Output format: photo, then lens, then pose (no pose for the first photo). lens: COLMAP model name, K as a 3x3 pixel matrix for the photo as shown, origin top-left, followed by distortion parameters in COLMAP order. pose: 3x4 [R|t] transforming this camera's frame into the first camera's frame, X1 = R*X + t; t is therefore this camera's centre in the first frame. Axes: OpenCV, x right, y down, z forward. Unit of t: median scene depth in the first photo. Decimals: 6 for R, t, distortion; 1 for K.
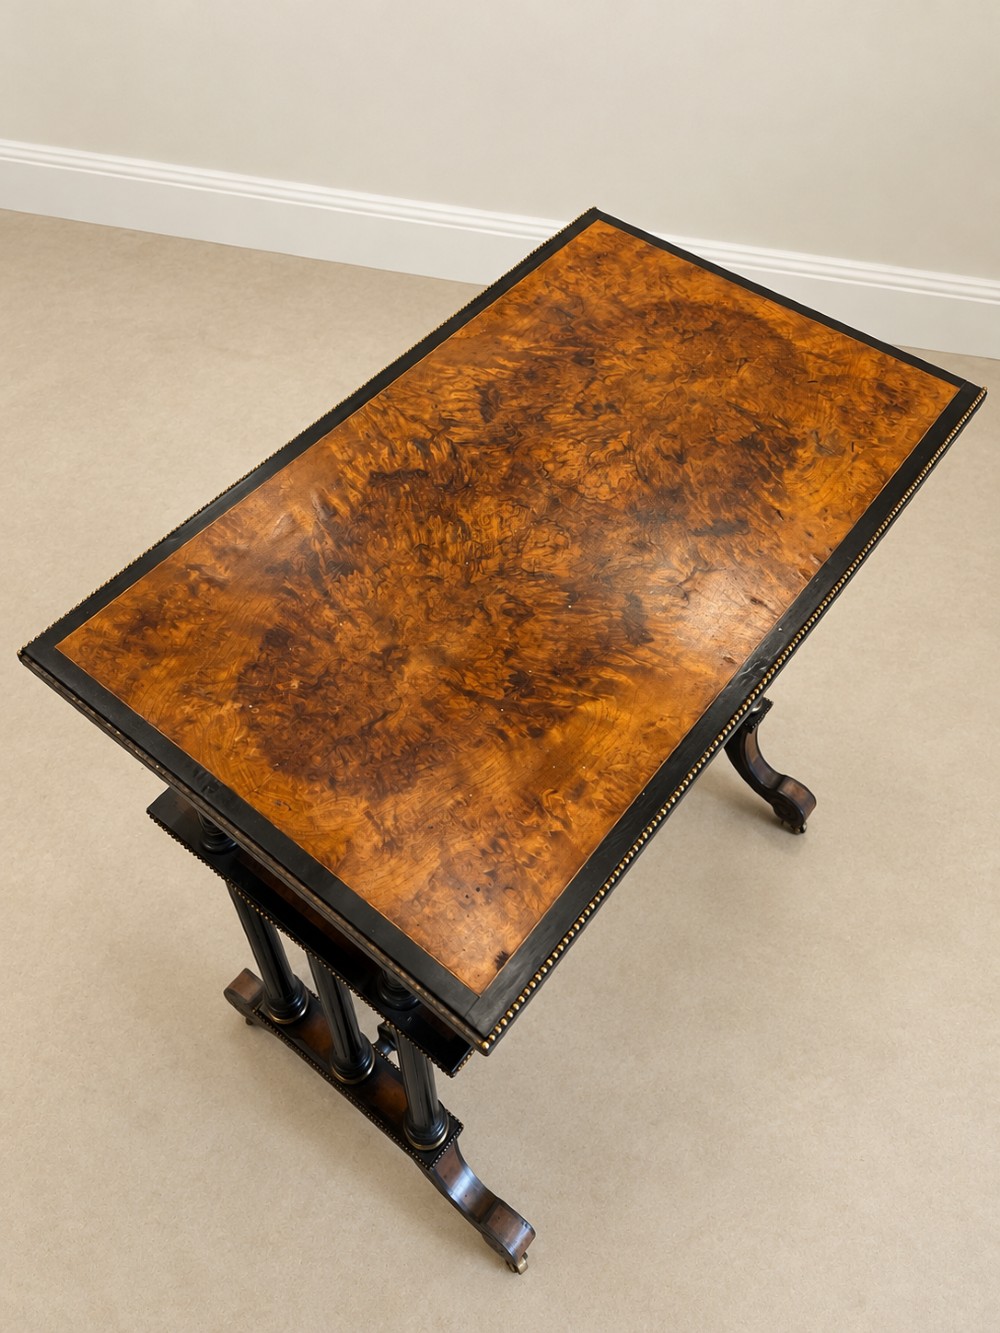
lens RADIAL K [[1040.9, 0, 500.1], [0, 1040.9, 615.4], [0, 0, 1]] dist [0.001838, -0.000711]
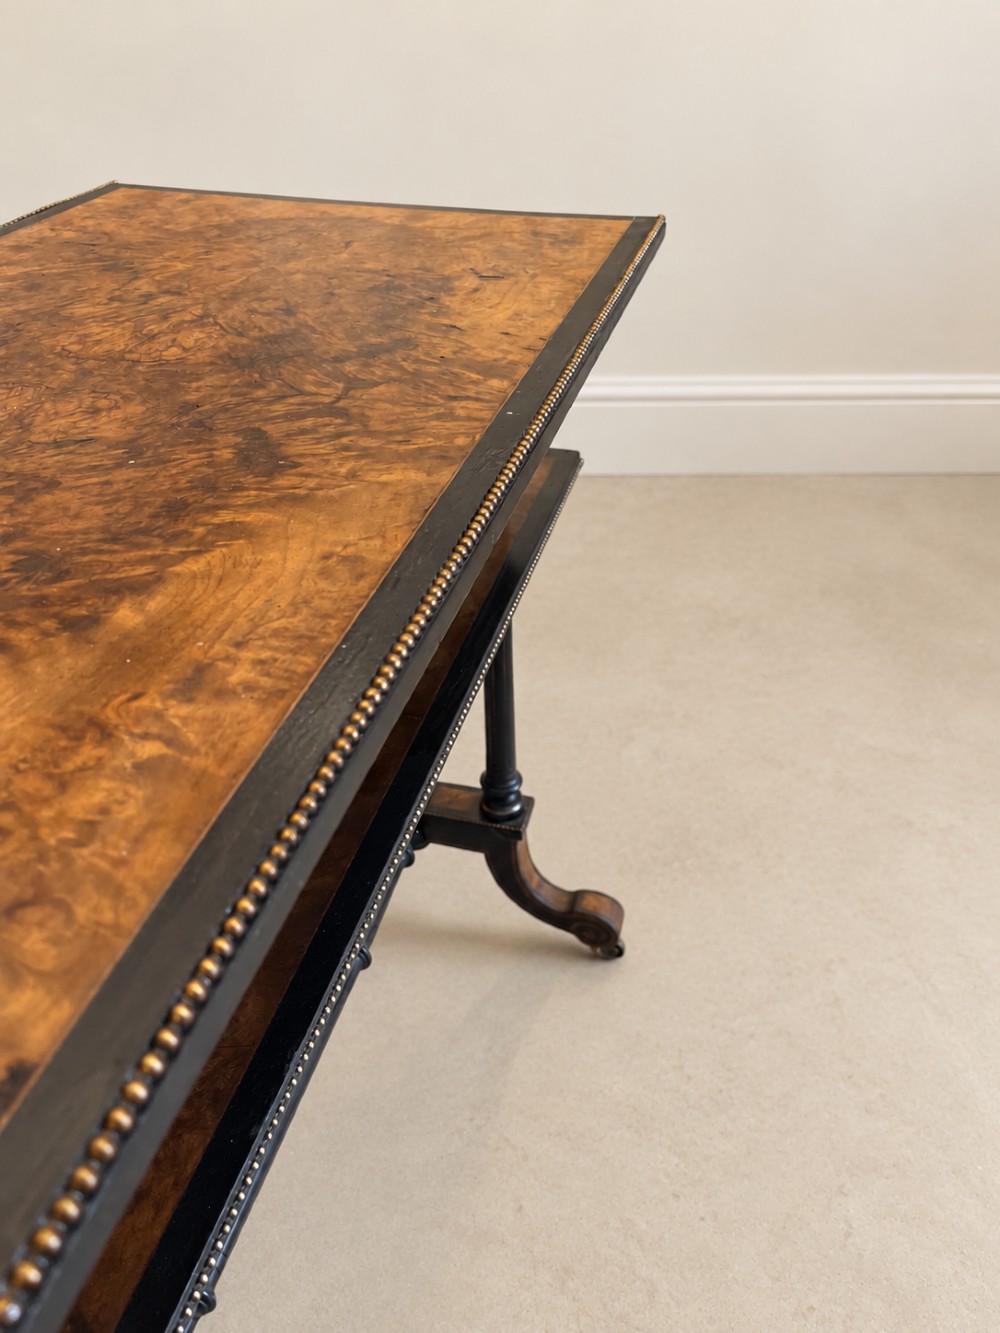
lens RADIAL K [[1000.5, 0, 498.0], [0, 1000.5, 658.4], [0, 0, 1]] dist [0.008618, 0.003337]
pose [[0.920003, -0.243252, 0.307284, 0.061780], [0.313411, 0.927404, -0.204194, 0.263312], [-0.235306, 0.284165, 0.929452, 0.548815]]
